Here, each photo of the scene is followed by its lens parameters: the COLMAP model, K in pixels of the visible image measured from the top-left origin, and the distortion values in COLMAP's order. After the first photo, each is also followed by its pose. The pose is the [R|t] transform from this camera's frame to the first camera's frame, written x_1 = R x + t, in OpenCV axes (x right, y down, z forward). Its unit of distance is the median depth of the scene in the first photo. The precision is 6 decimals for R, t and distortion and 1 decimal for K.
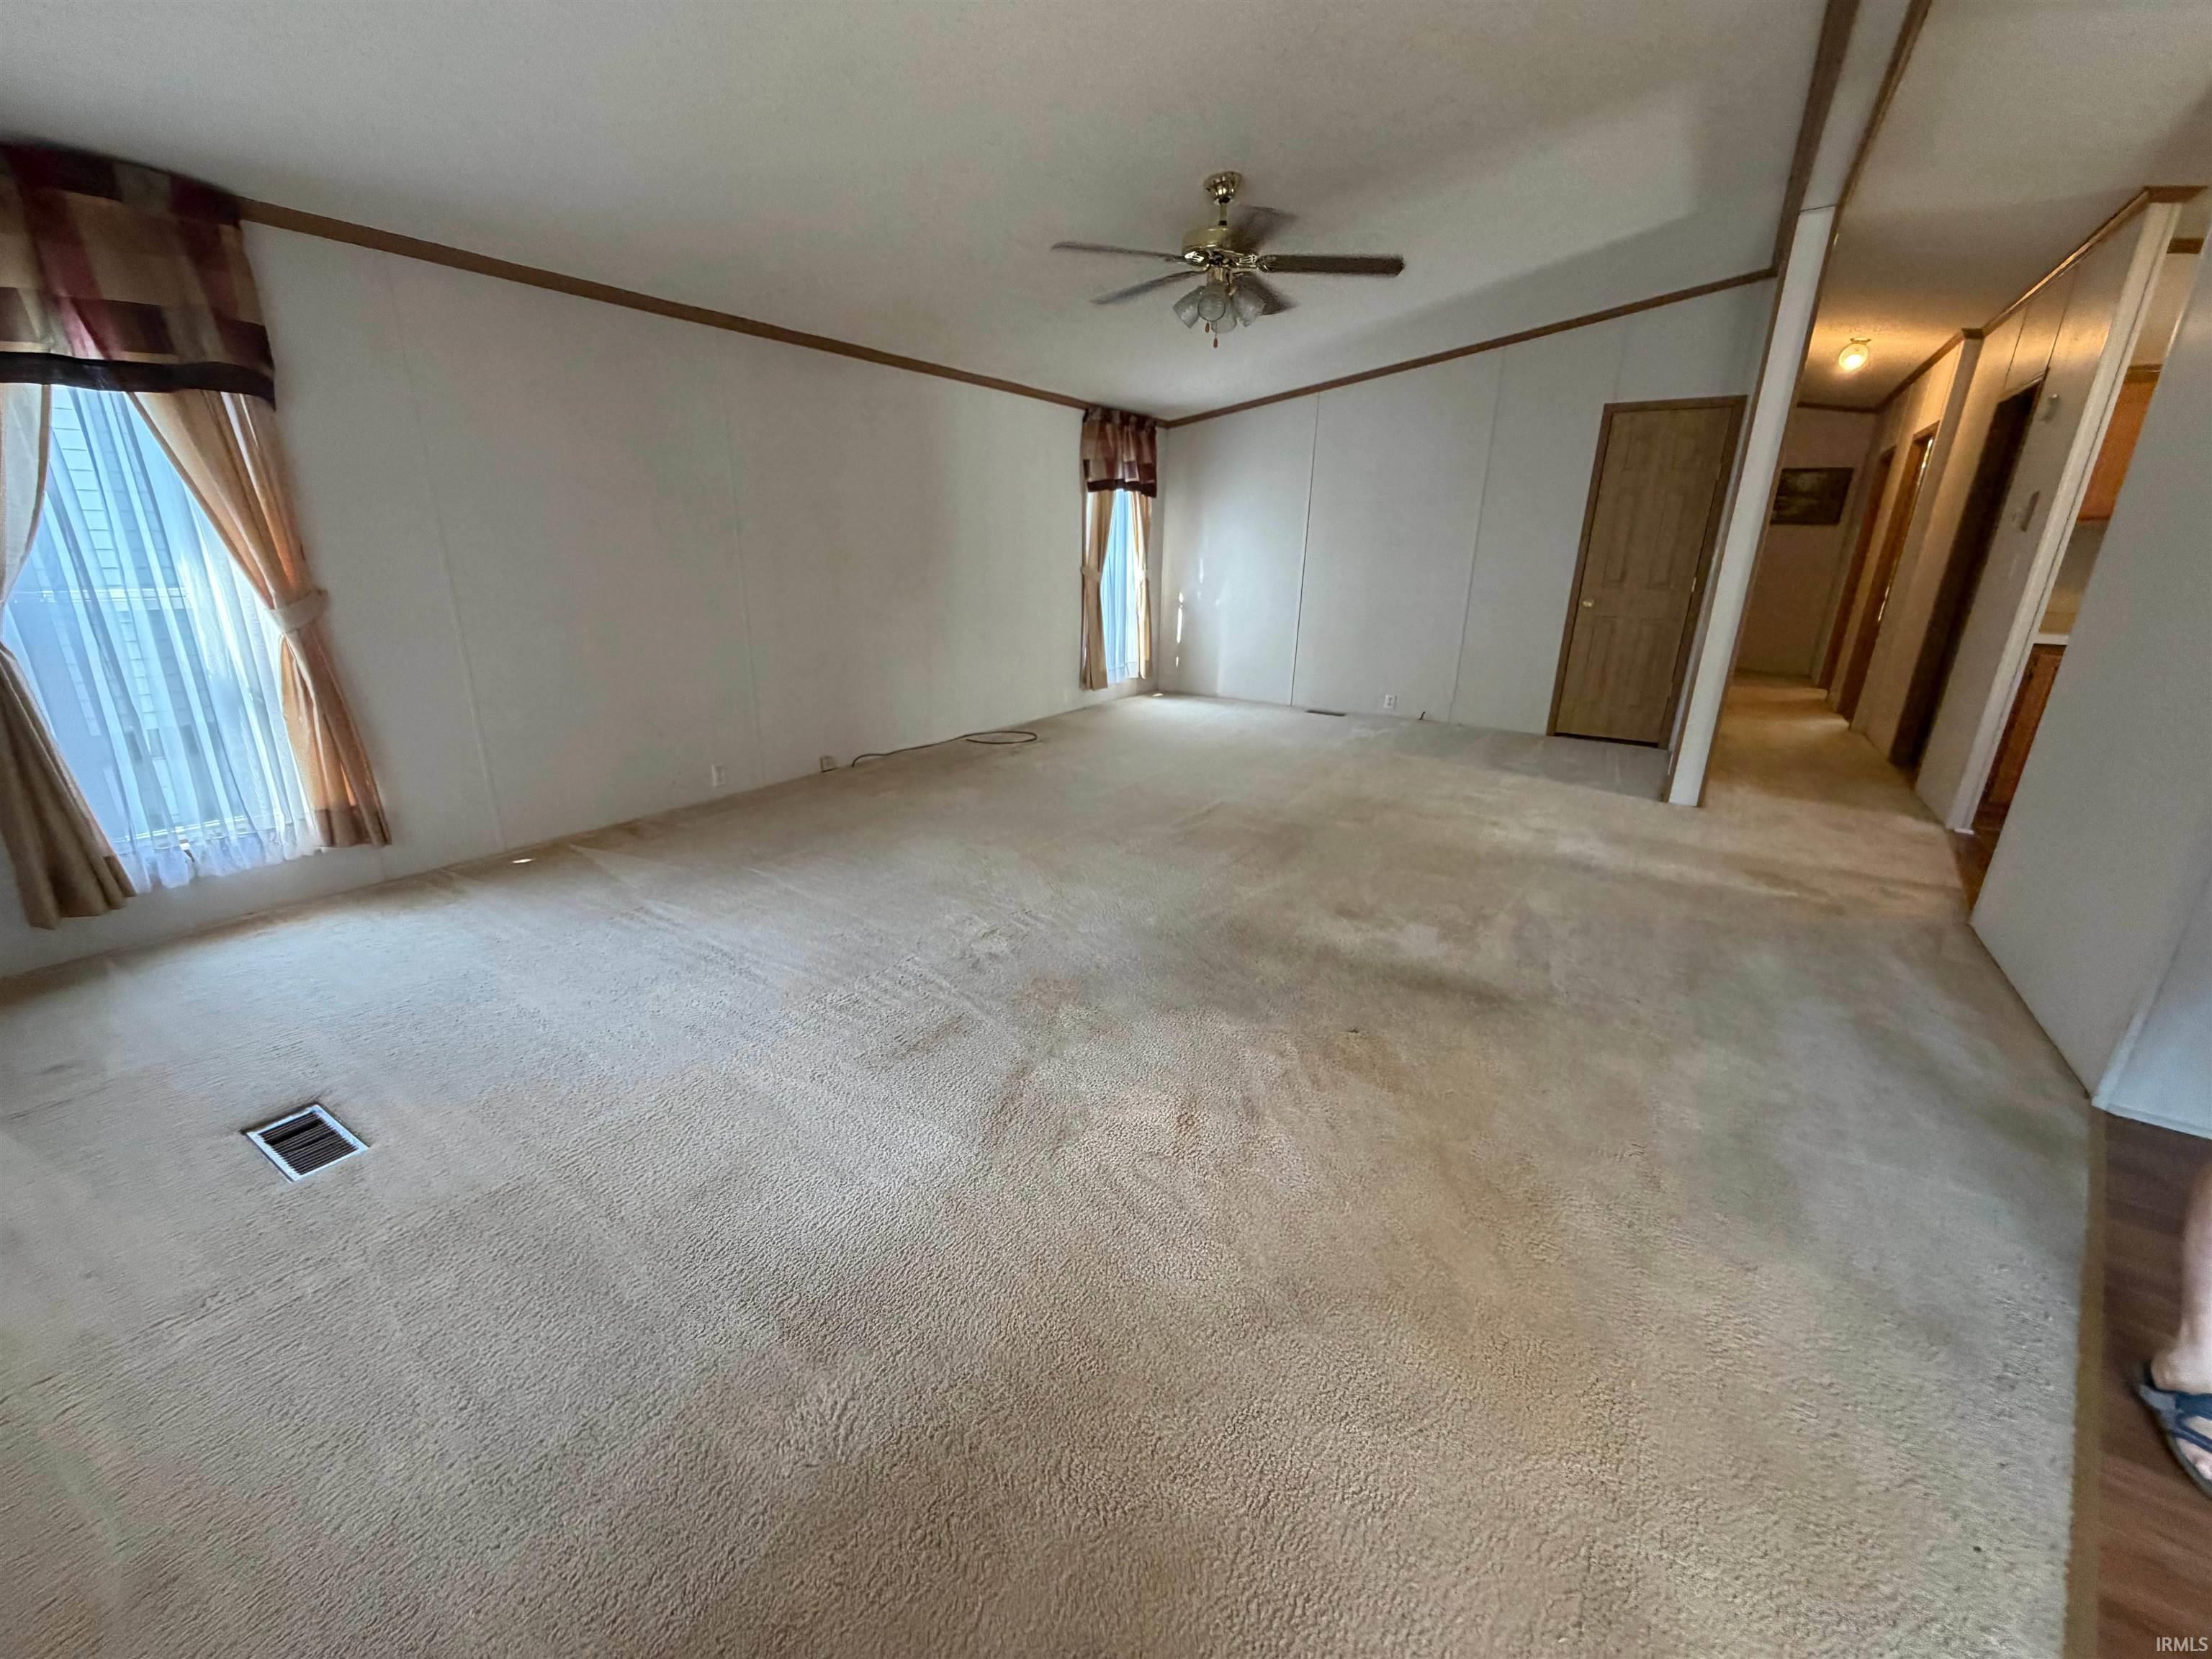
lens RADIAL K [[893.9, 0, 1091.7], [0, 893.9, 830.1], [0, 0, 1]] dist [-0.004158, -0.000478]
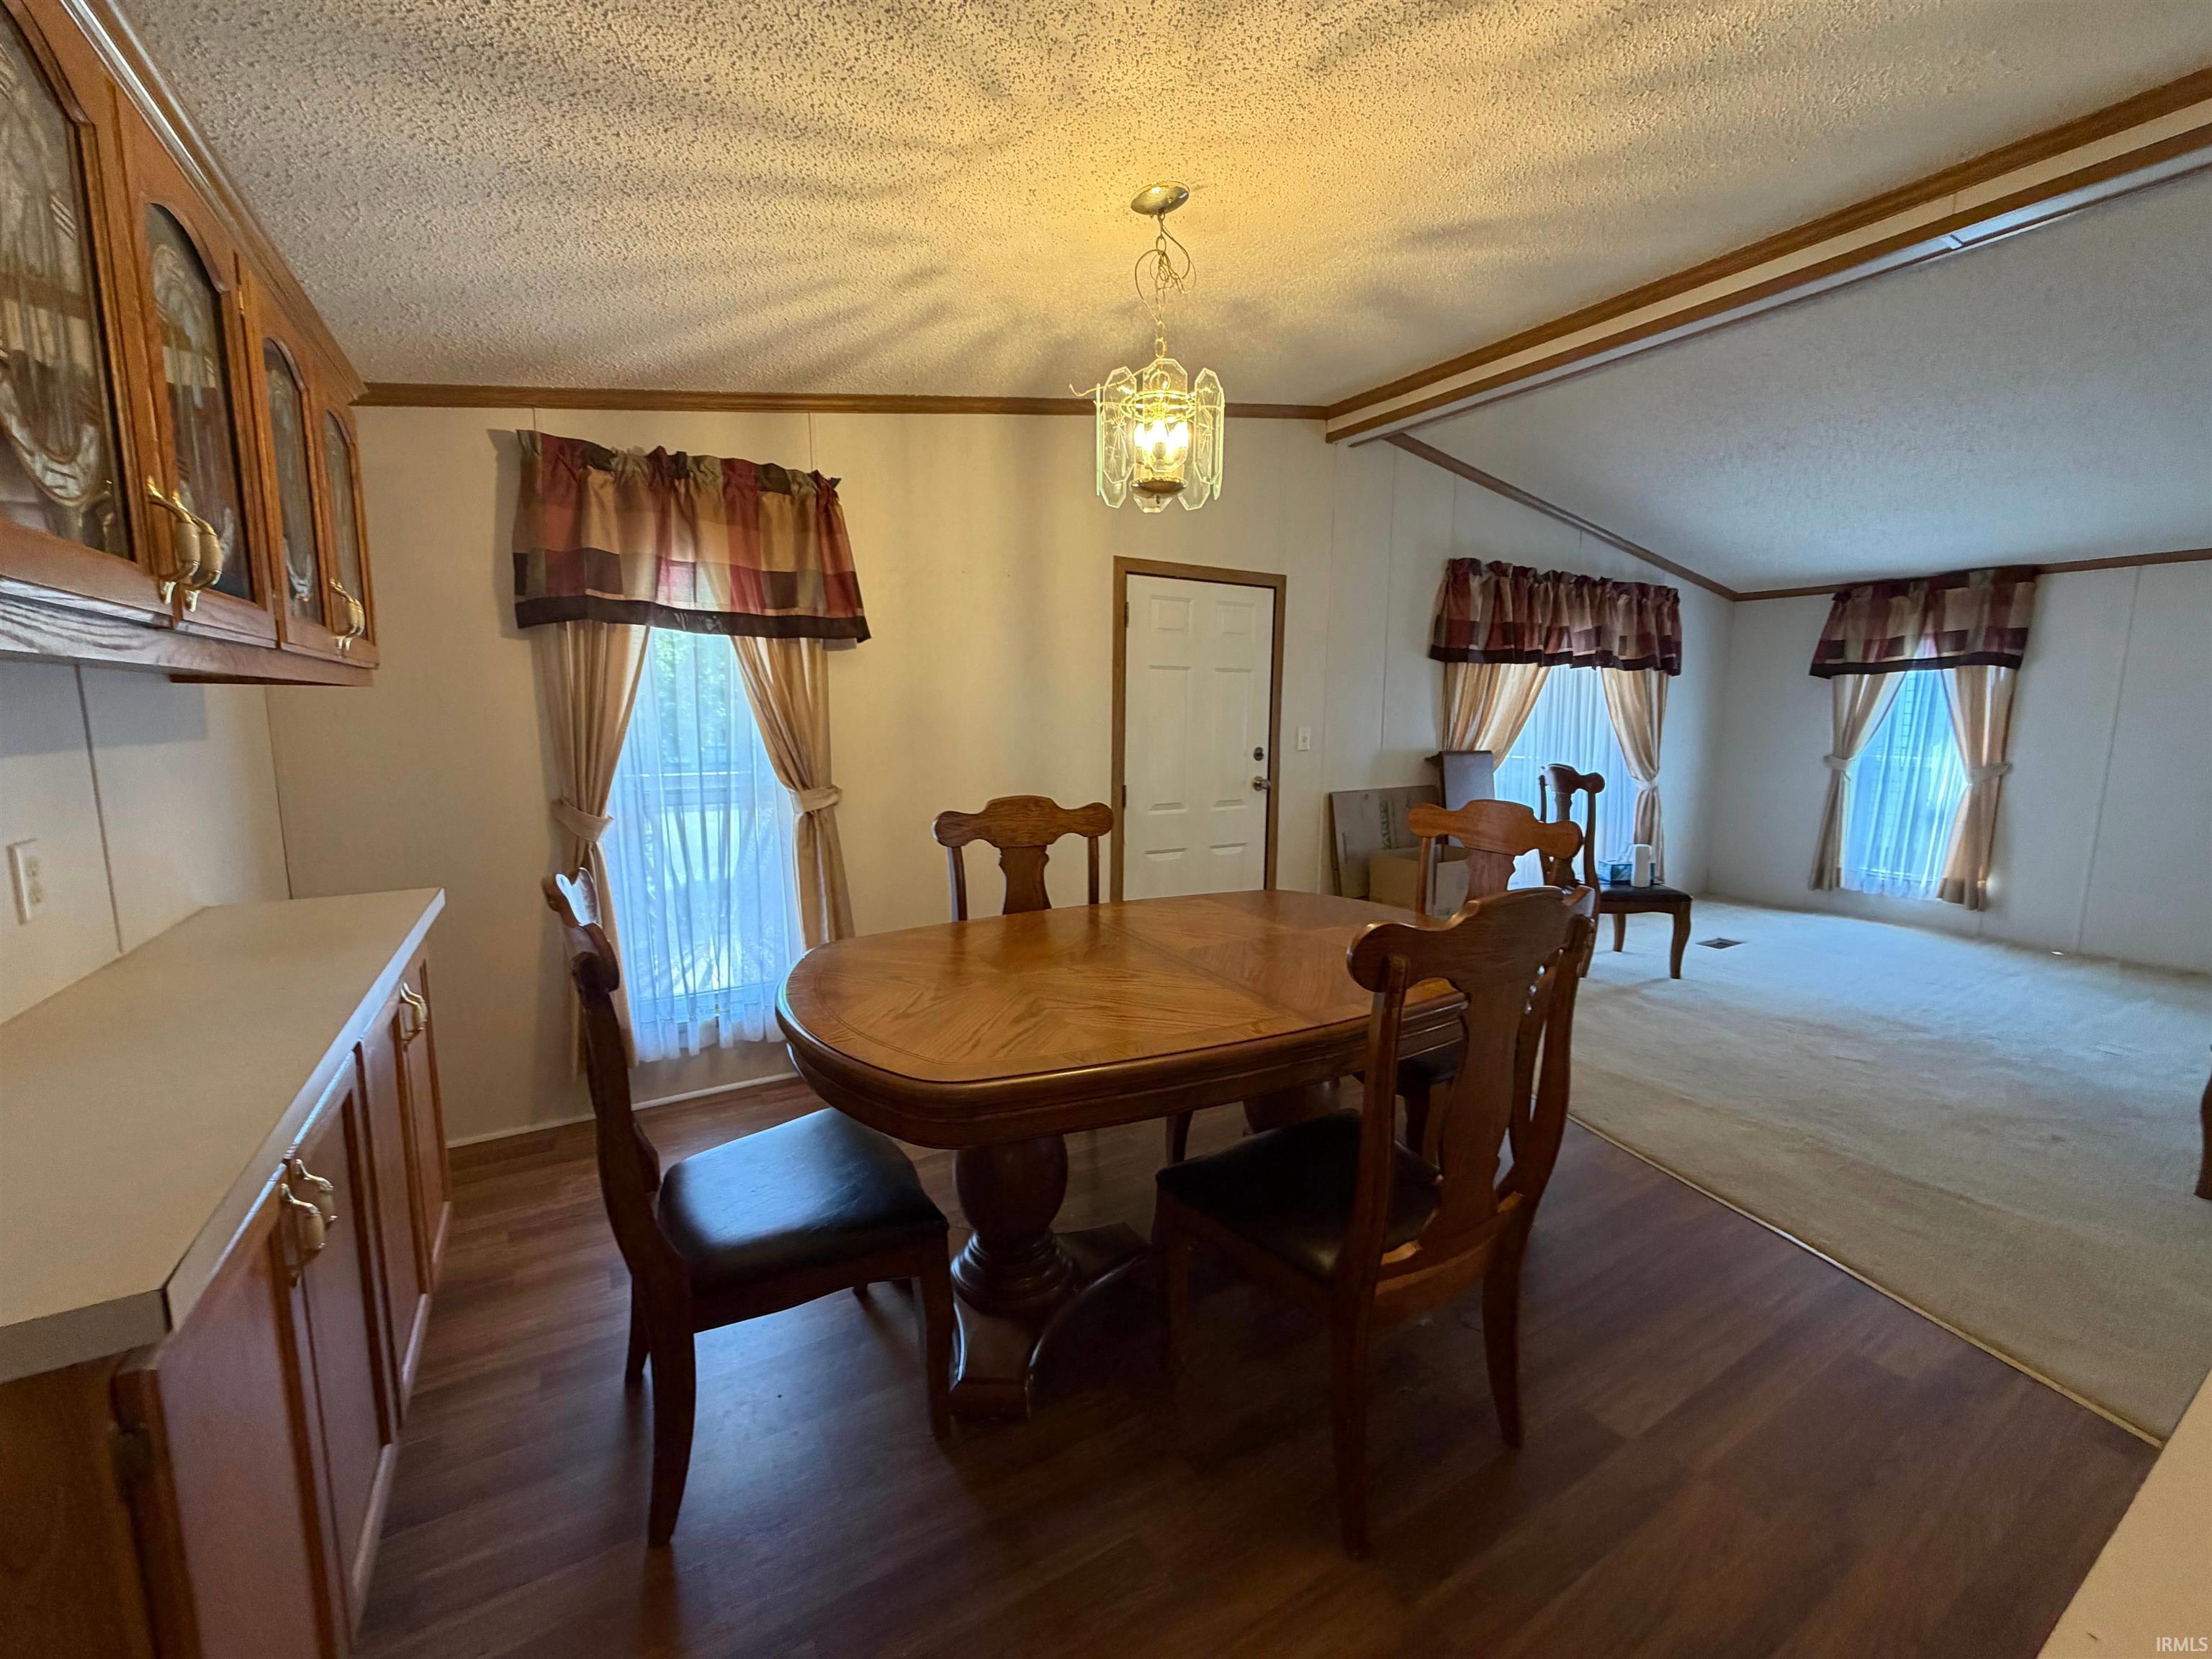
lens RADIAL K [[882.3, 0, 1098.1], [0, 882.3, 831.6], [0, 0, 1]] dist [0.000542, -0.000515]
pose [[-0.437044, 0.109443, -0.892757, 1.760484], [-0.297075, 0.919302, 0.258128, -0.073990], [0.848964, 0.378029, -0.369263, 0.196463]]
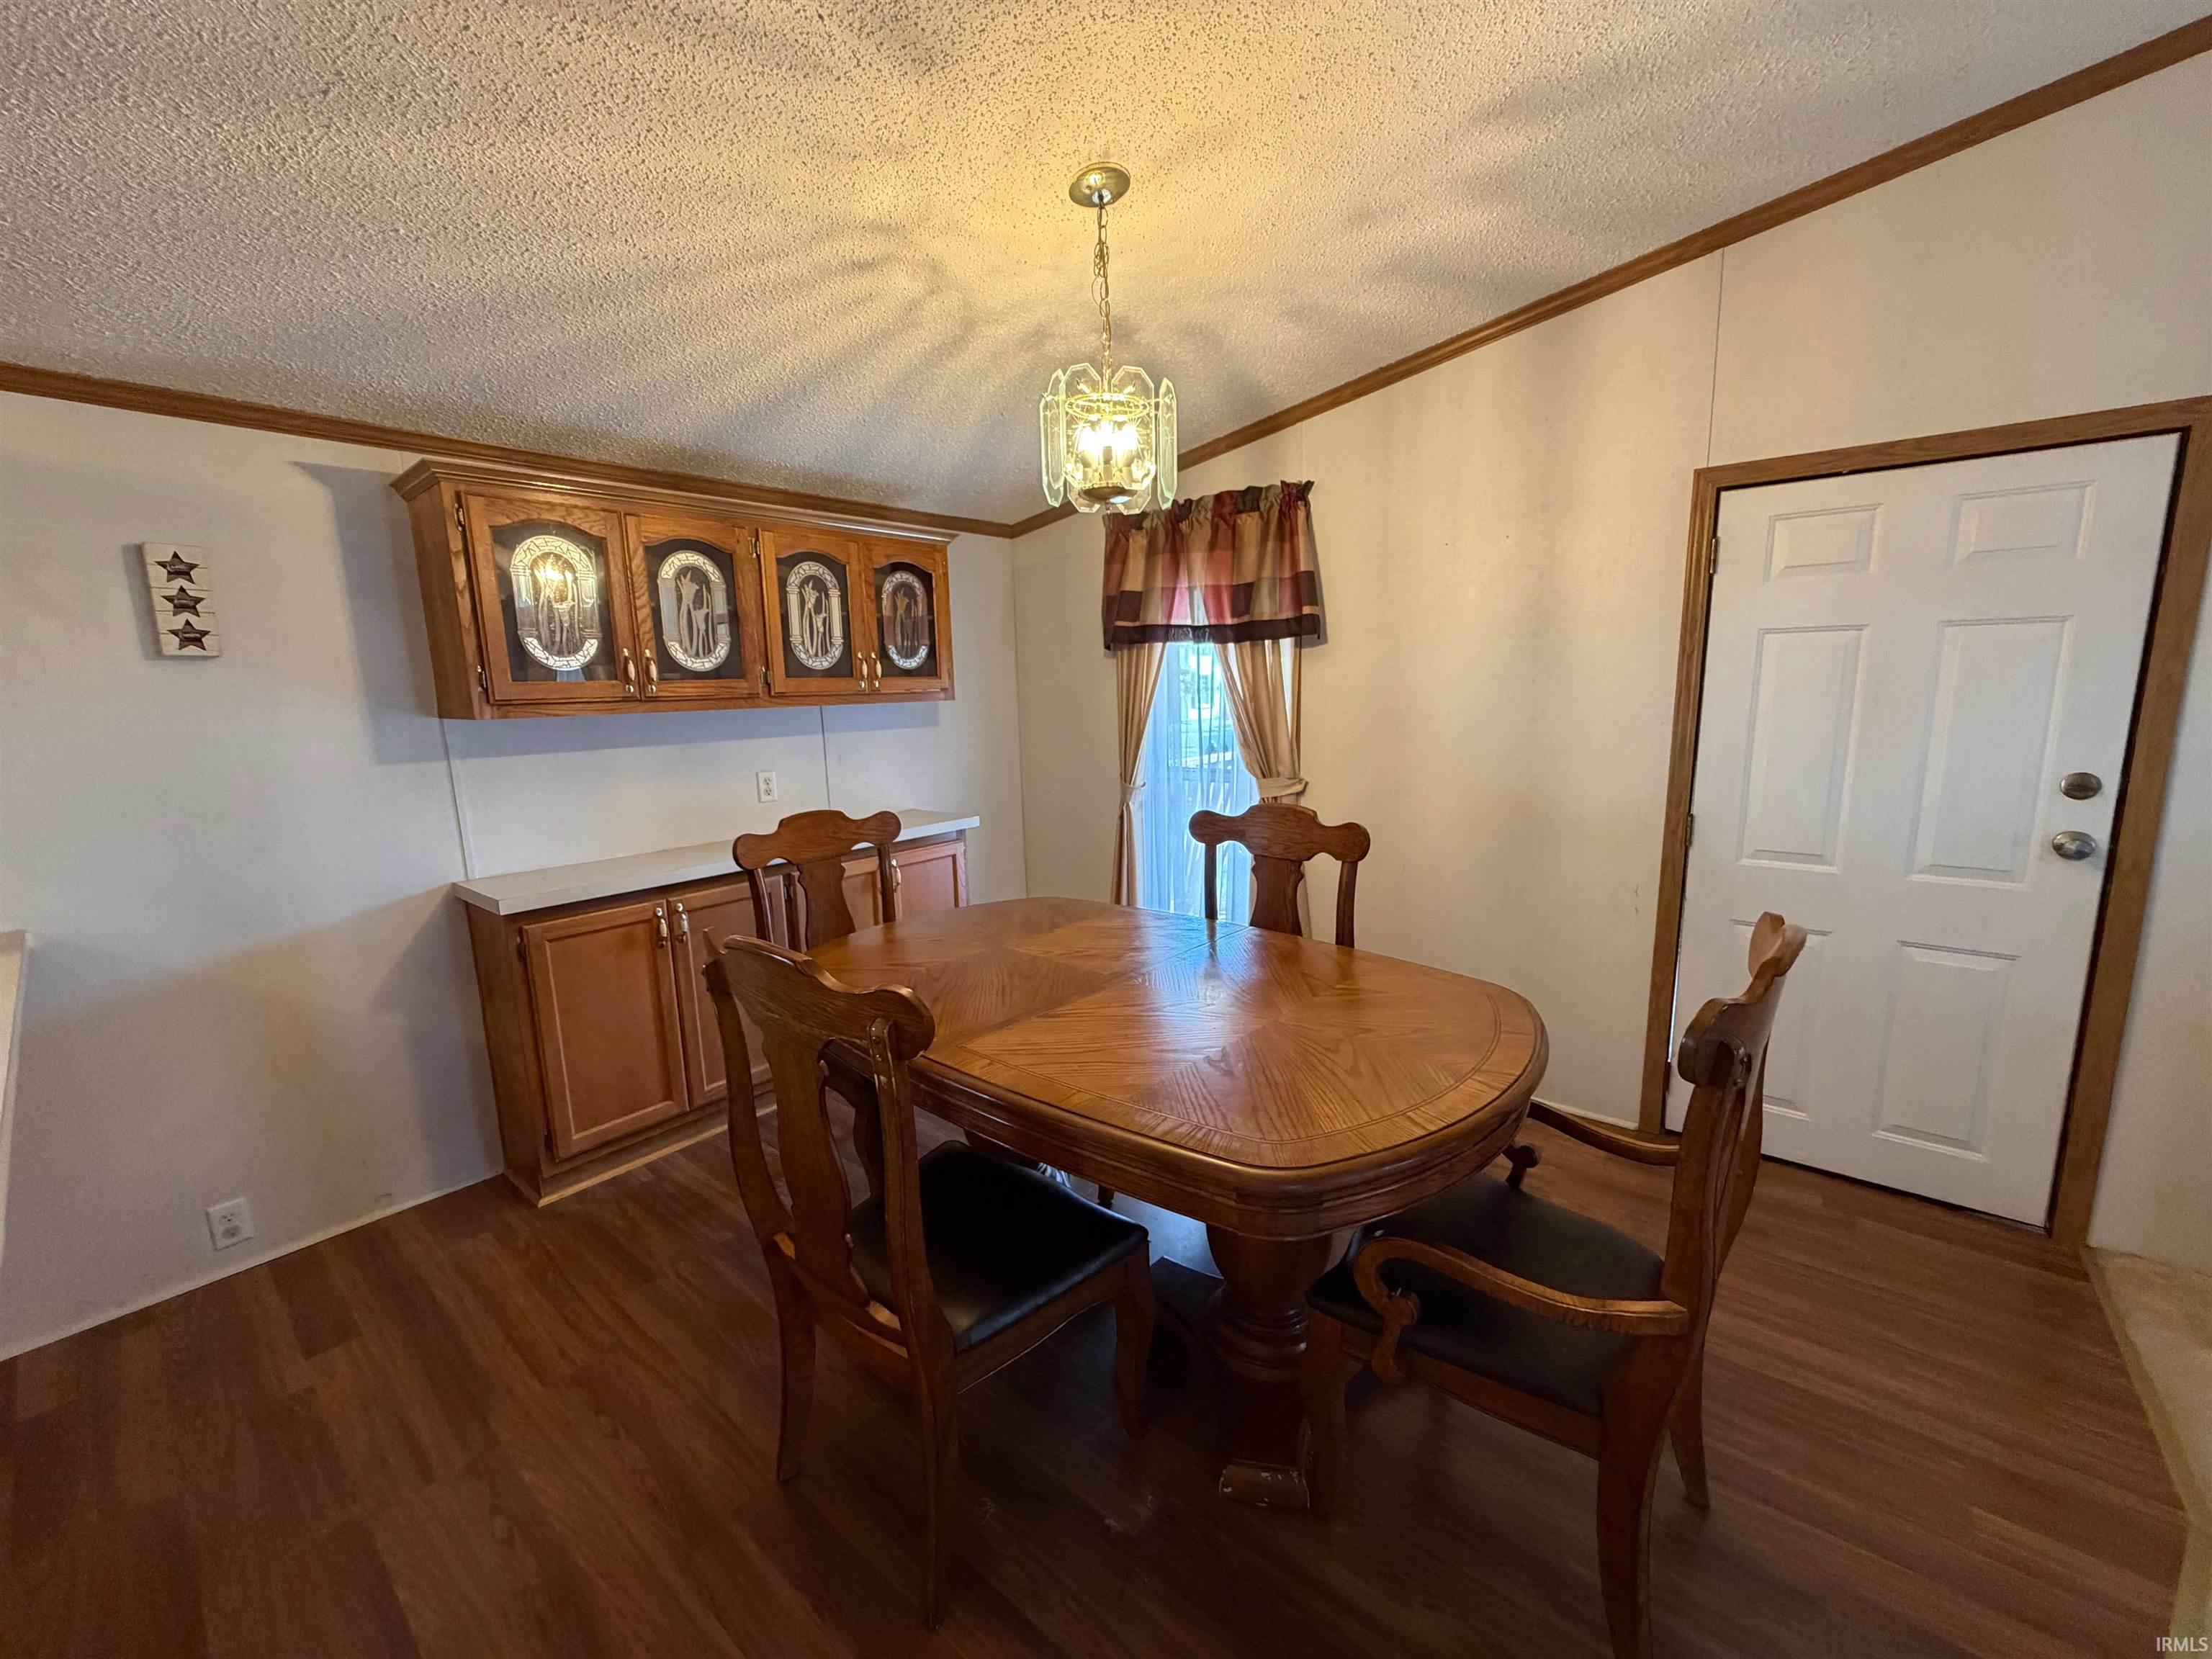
lens RADIAL K [[882.5, 0, 1097.8], [0, 882.5, 831.1], [0, 0, 1]] dist [-0.000128, 0.000074]
pose [[-0.992519, -0.006519, 0.121912, 0.915082], [0.051938, 0.881159, 0.469959, -0.268819], [-0.110488, 0.472776, -0.874229, 0.628430]]
